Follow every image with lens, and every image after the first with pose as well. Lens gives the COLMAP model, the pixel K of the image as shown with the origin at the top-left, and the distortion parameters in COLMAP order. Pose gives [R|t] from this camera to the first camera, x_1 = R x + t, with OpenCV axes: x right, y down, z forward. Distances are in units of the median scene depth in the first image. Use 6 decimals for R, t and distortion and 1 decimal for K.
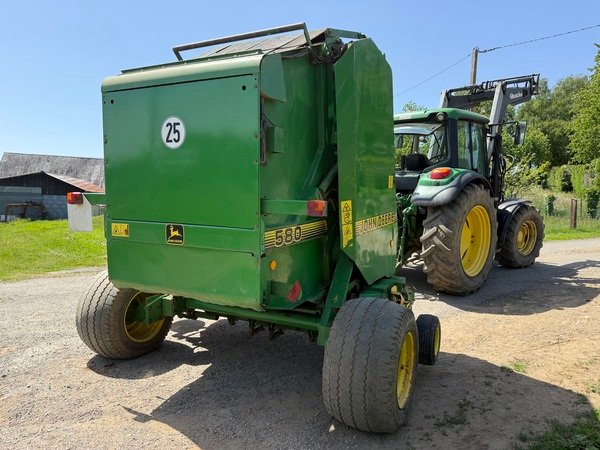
lens RADIAL K [[424.4, 0, 300.0], [0, 424.4, 225.0], [0, 0, 1]] dist [0.002484, -0.027013]
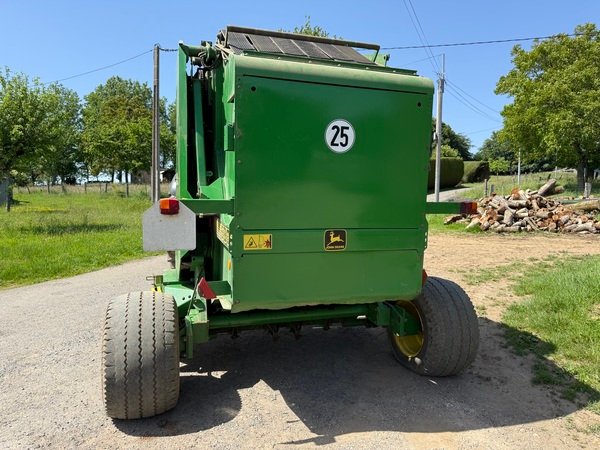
lens RADIAL K [[424.4, 0, 300.0], [0, 424.4, 225.0], [0, 0, 1]] dist [0.002484, -0.027013]
pose [[0.716292, -0.071515, 0.694127, -1.027118], [0.059781, 0.997366, 0.041068, -0.058966], [-0.695236, 0.012079, 0.718681, 0.359313]]
